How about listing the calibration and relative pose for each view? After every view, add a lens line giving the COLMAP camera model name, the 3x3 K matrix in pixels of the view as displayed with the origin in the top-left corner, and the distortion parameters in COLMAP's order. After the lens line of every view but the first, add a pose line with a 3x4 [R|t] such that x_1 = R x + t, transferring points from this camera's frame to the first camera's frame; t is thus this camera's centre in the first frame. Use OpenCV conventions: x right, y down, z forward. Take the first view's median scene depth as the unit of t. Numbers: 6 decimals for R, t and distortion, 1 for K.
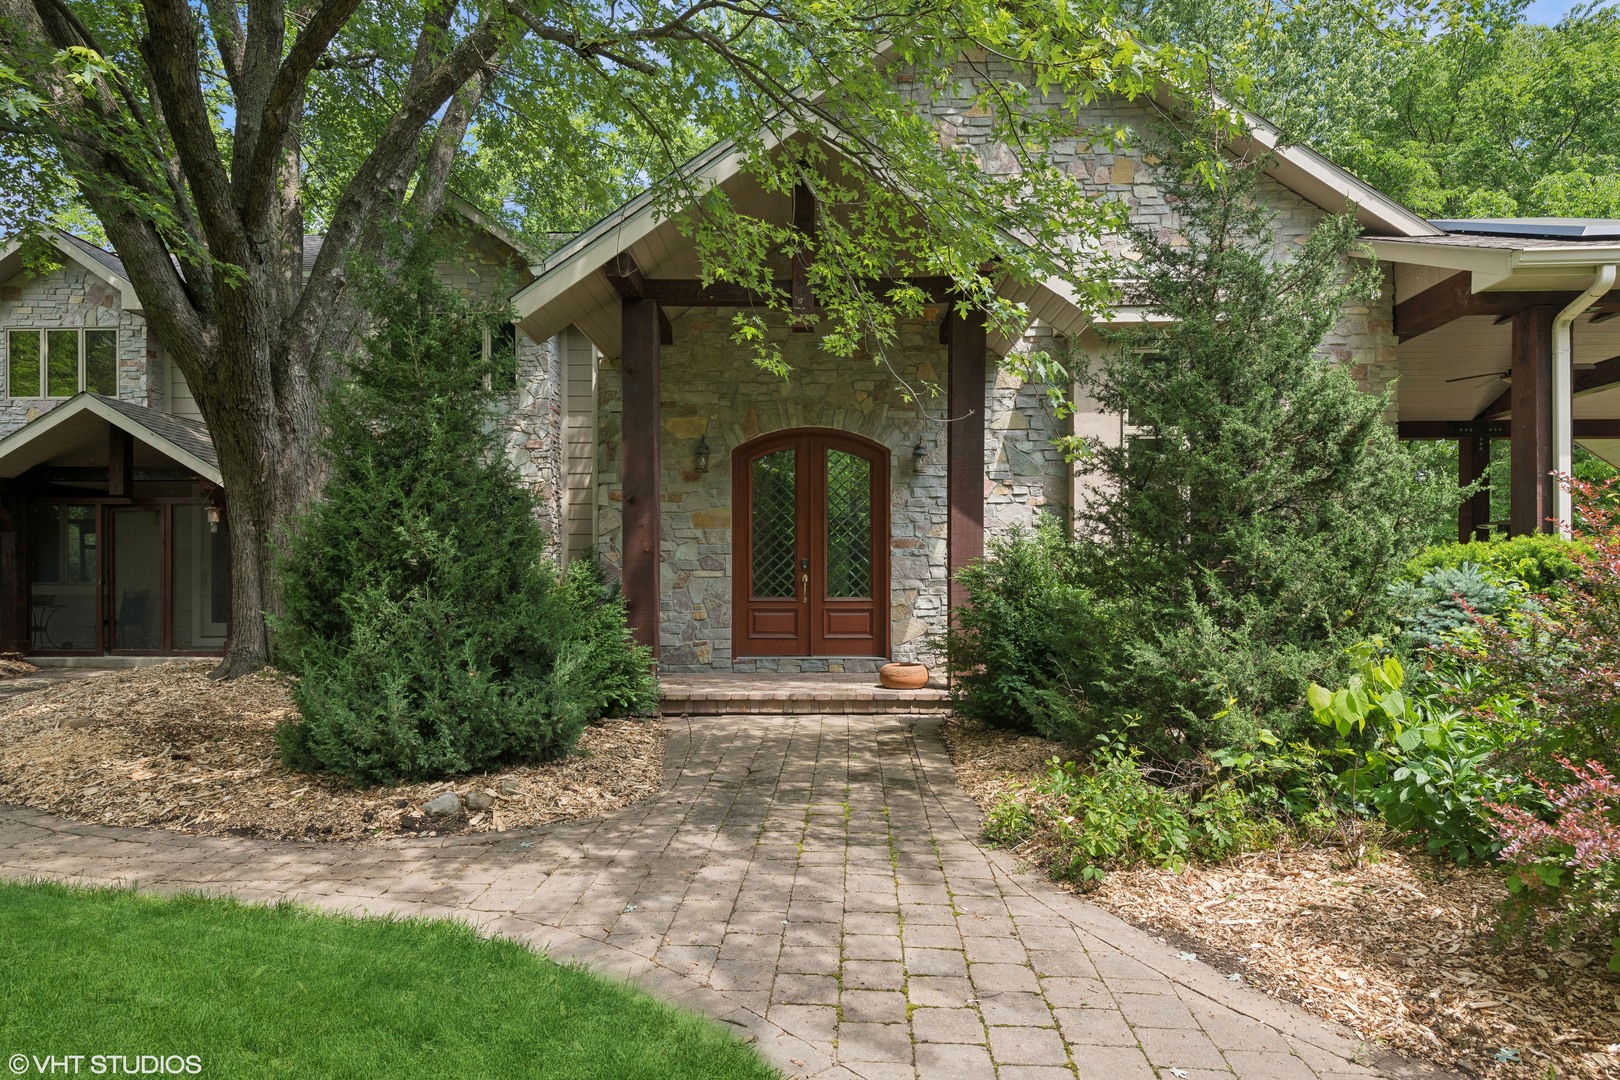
lens RADIAL K [[946.1, 0, 832.7], [0, 946.1, 562.1], [0, 0, 1]] dist [0.014705, -0.009050]
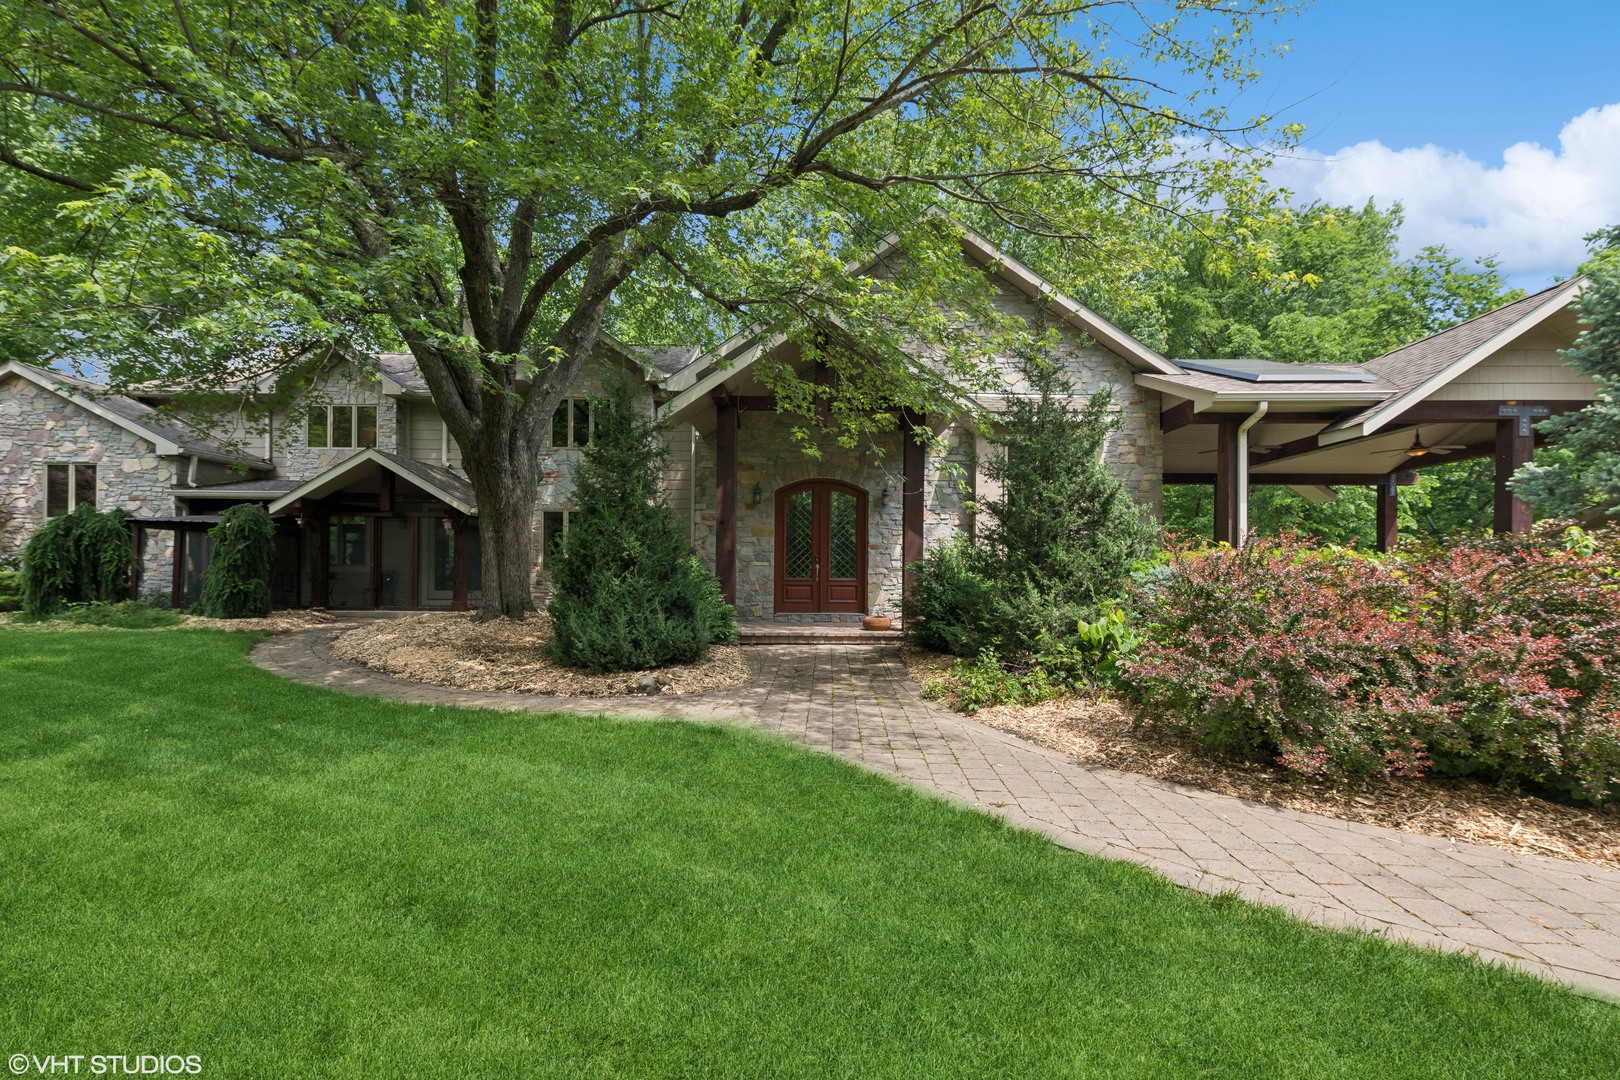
lens RADIAL K [[657.0, 0, 818.0], [0, 657.0, 564.9], [0, 0, 1]] dist [-0.001466, 0.000181]
pose [[0.999955, 0.008768, 0.003519, -0.054929], [-0.008825, 0.999824, 0.016568, -0.009829], [-0.003373, -0.016598, 0.999857, -0.306942]]
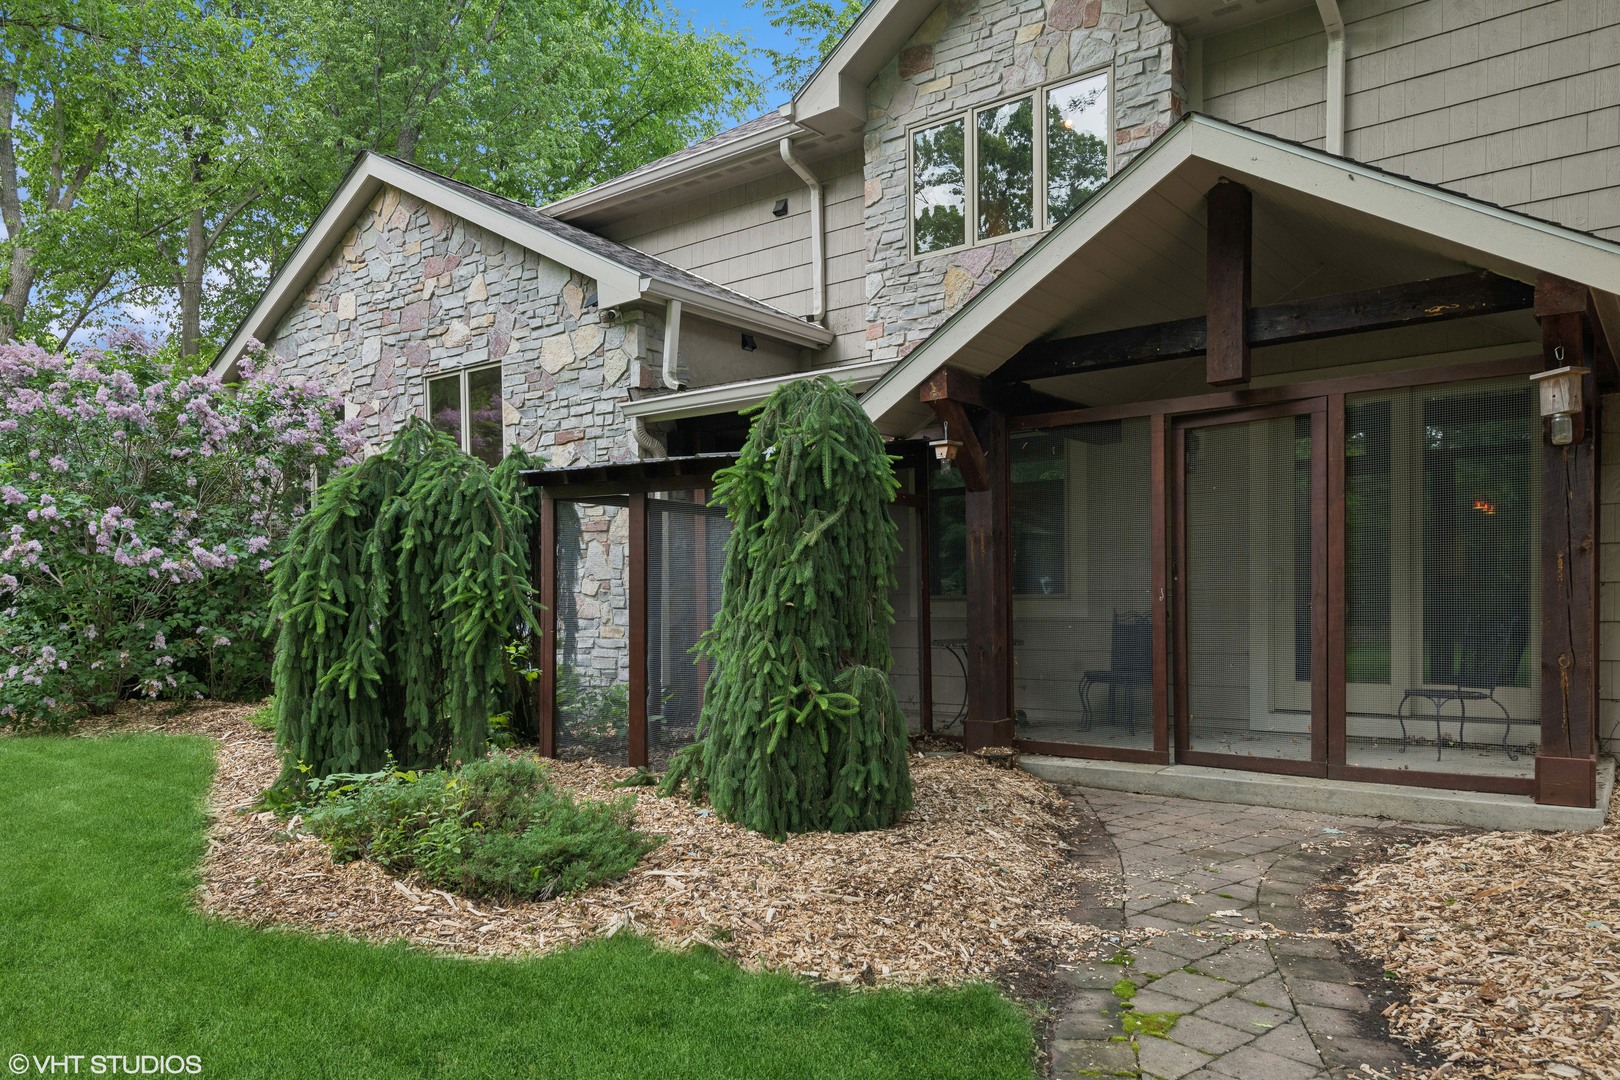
lens RADIAL K [[1237.1, 0, 807.2], [0, 1237.1, 548.8], [0, 0, 1]] dist [-0.014897, -0.003154]
pose [[0.791131, -0.035008, -0.610644, -1.490995], [0.030934, 0.999373, -0.017218, 0.013130], [0.610864, -0.005268, 0.791718, 1.224556]]
